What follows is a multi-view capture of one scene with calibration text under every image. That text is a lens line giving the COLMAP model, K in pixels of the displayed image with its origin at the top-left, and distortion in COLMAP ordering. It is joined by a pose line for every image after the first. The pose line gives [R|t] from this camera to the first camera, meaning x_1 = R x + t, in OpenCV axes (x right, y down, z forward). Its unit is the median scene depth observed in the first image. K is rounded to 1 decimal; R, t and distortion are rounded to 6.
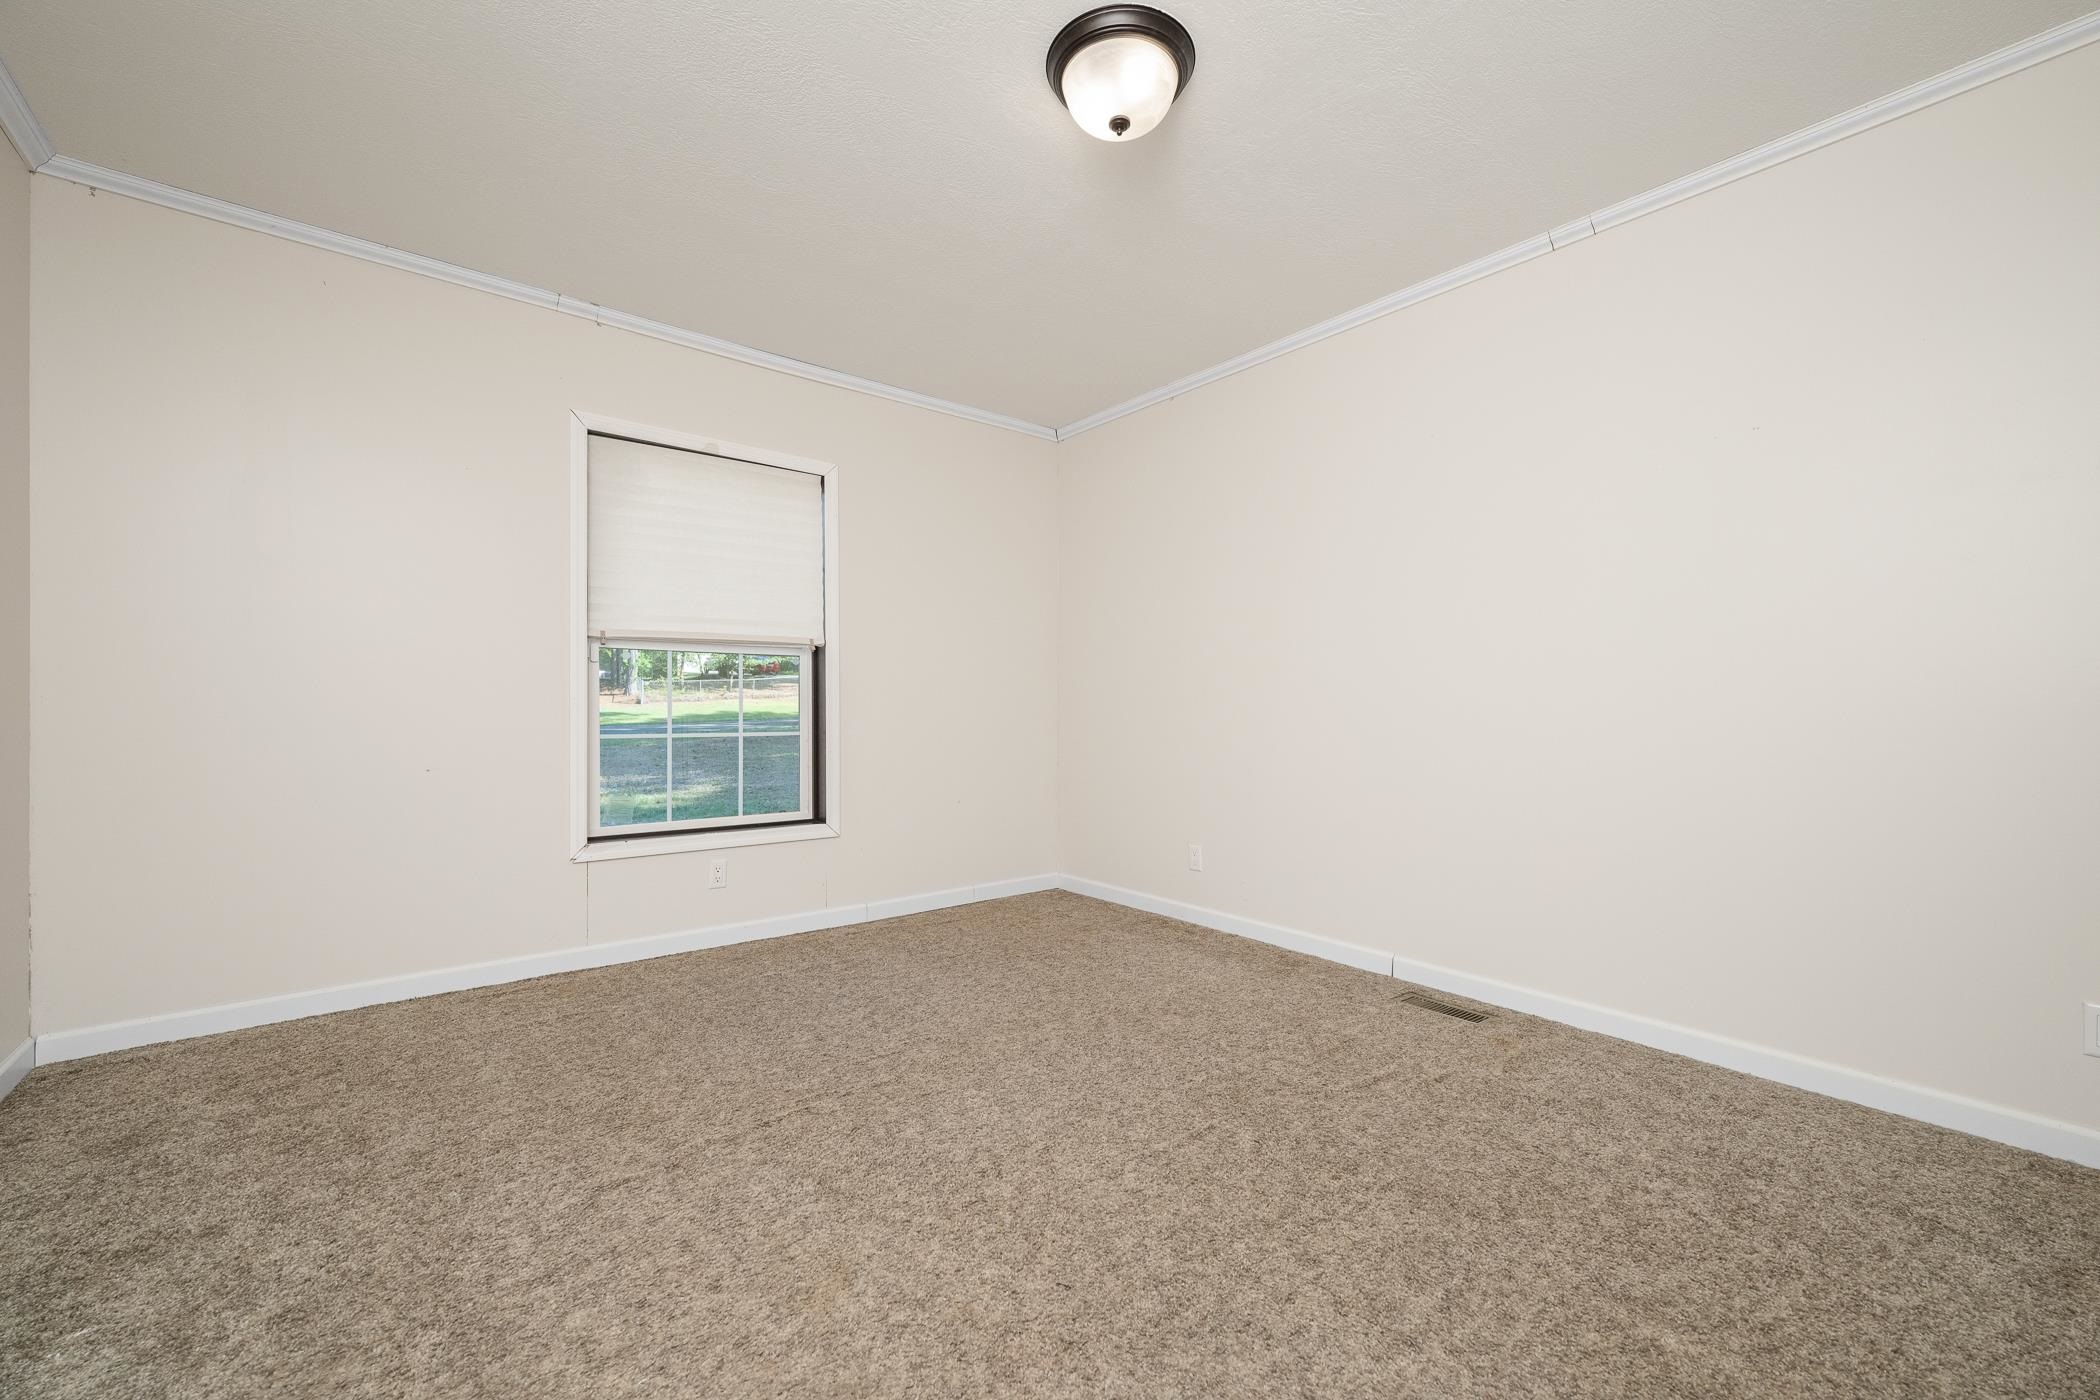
lens RADIAL K [[833.1, 0, 1057.5], [0, 833.1, 703.6], [0, 0, 1]] dist [-0.004415, 0.000180]
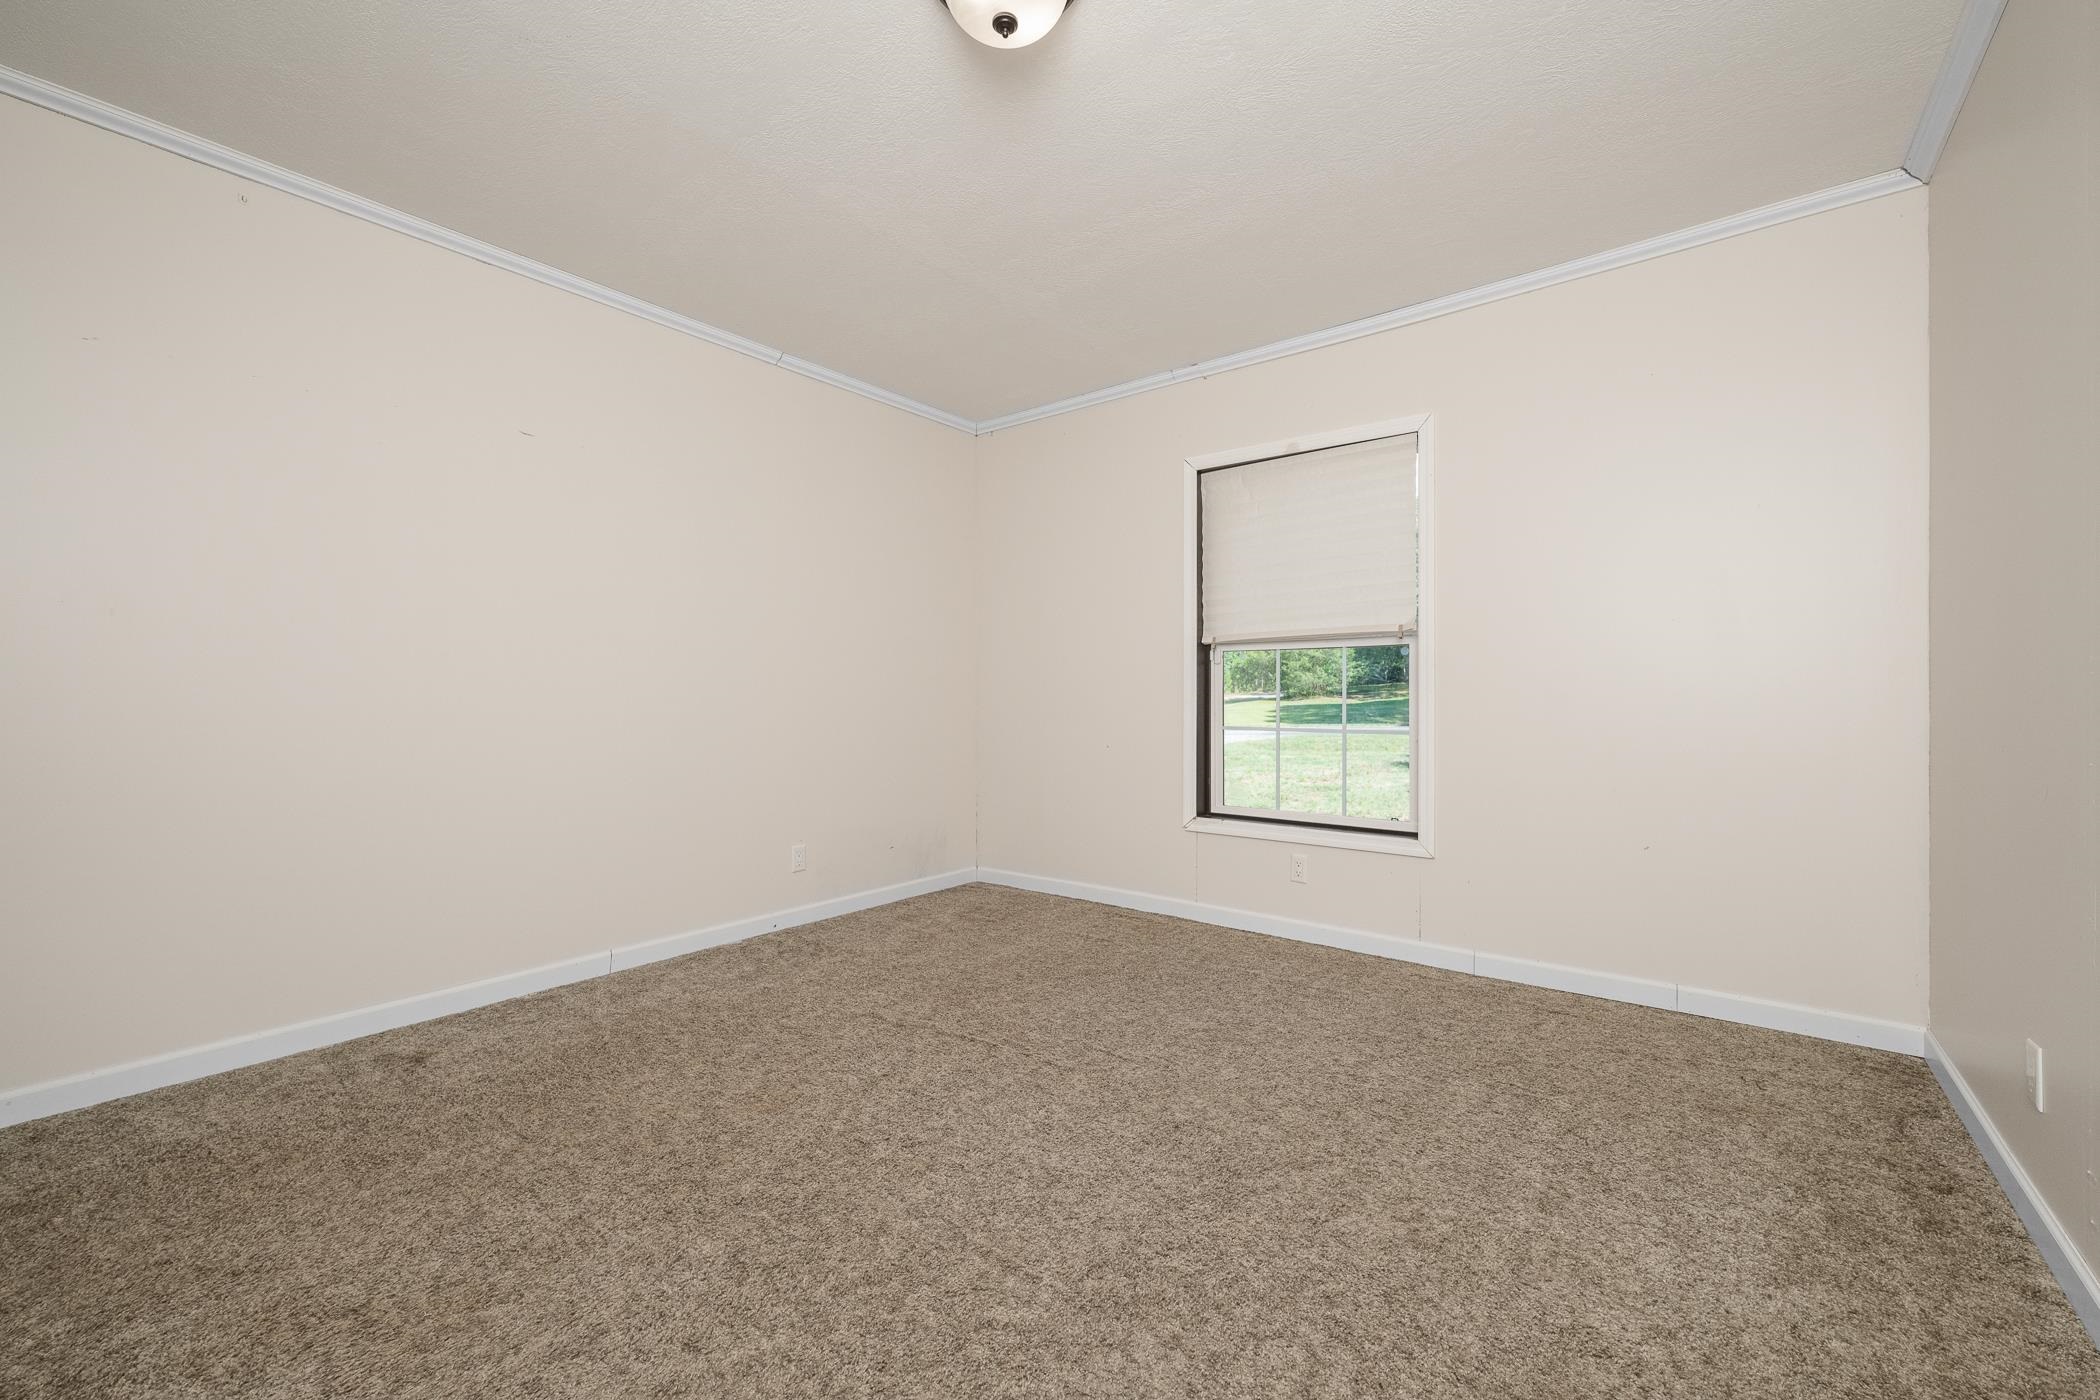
lens RADIAL K [[833.1, 0, 1039.7], [0, 833.1, 701.7], [0, 0, 1]] dist [-0.004415, 0.000180]
pose [[0.215944, 0.006416, -0.976385, 0.589814], [0.004451, 0.999962, 0.007556, -0.008630], [0.976396, -0.005977, 0.215907, 0.548895]]
